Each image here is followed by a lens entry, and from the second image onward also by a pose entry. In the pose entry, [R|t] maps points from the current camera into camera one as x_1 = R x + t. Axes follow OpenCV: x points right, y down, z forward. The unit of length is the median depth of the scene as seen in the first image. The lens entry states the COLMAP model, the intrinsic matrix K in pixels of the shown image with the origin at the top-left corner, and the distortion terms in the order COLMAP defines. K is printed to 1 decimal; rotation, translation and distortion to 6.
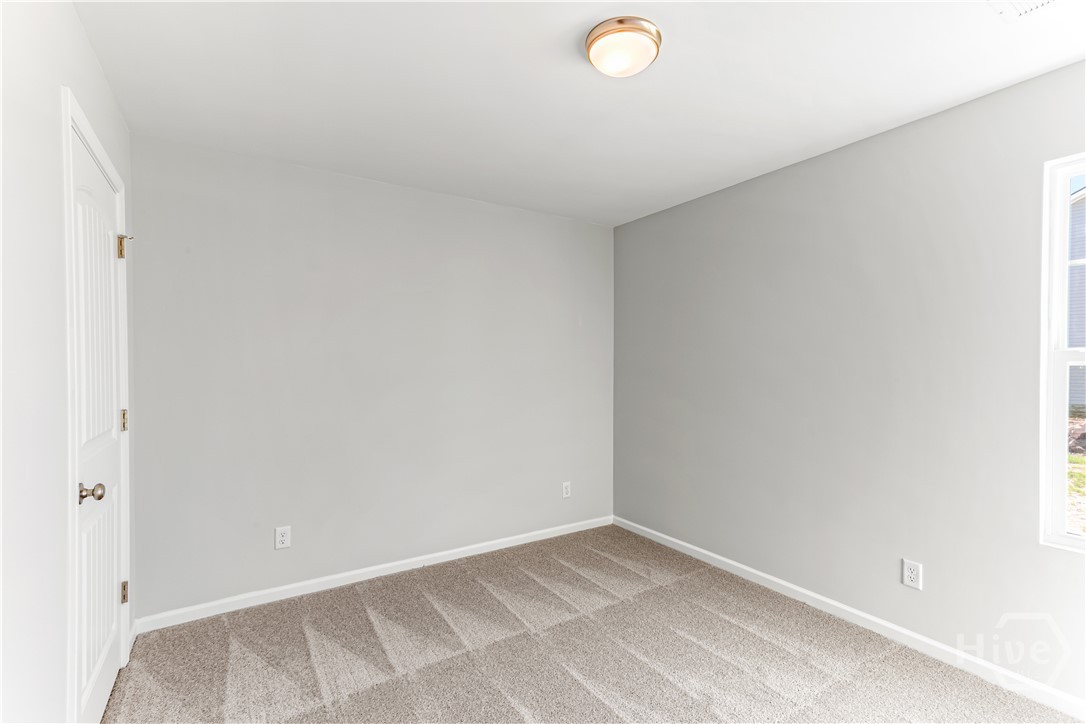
lens RADIAL K [[495.4, 0, 543.6], [0, 495.4, 366.1], [0, 0, 1]] dist [0.014393, 0.003419]
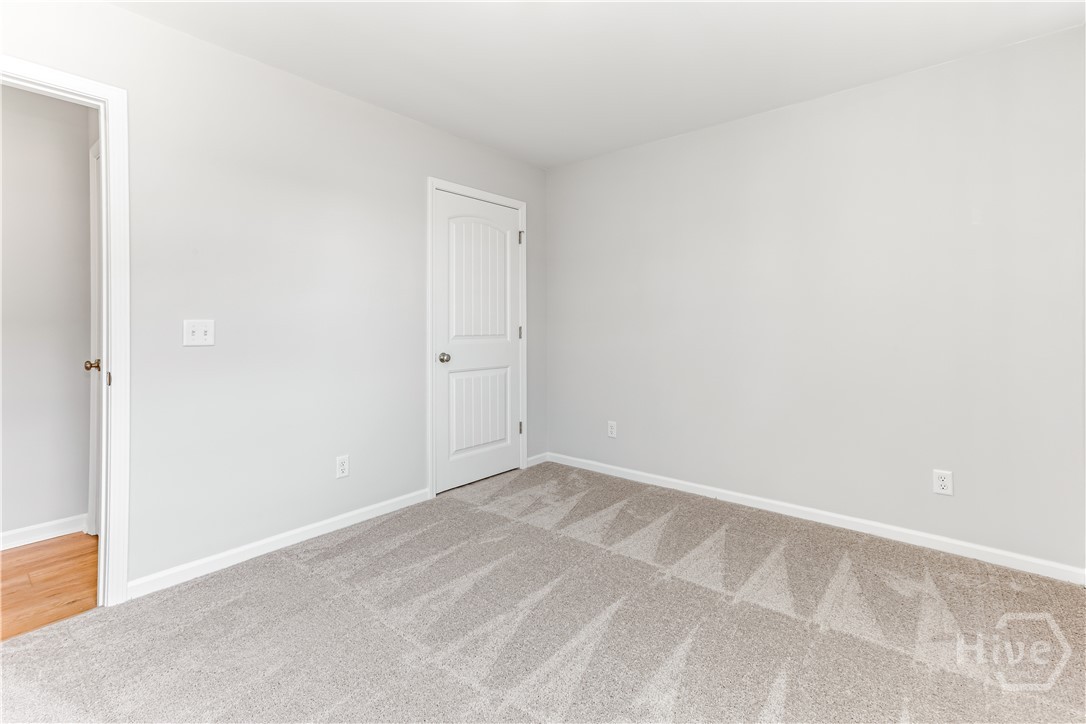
lens RADIAL K [[495.4, 0, 537.0], [0, 495.4, 360.7], [0, 0, 1]] dist [0.014393, 0.003419]
pose [[0.286492, 0.097234, -0.953136, 0.699519], [0.037613, 0.992928, 0.112599, -0.003355], [0.957344, -0.068109, 0.280808, 0.440267]]
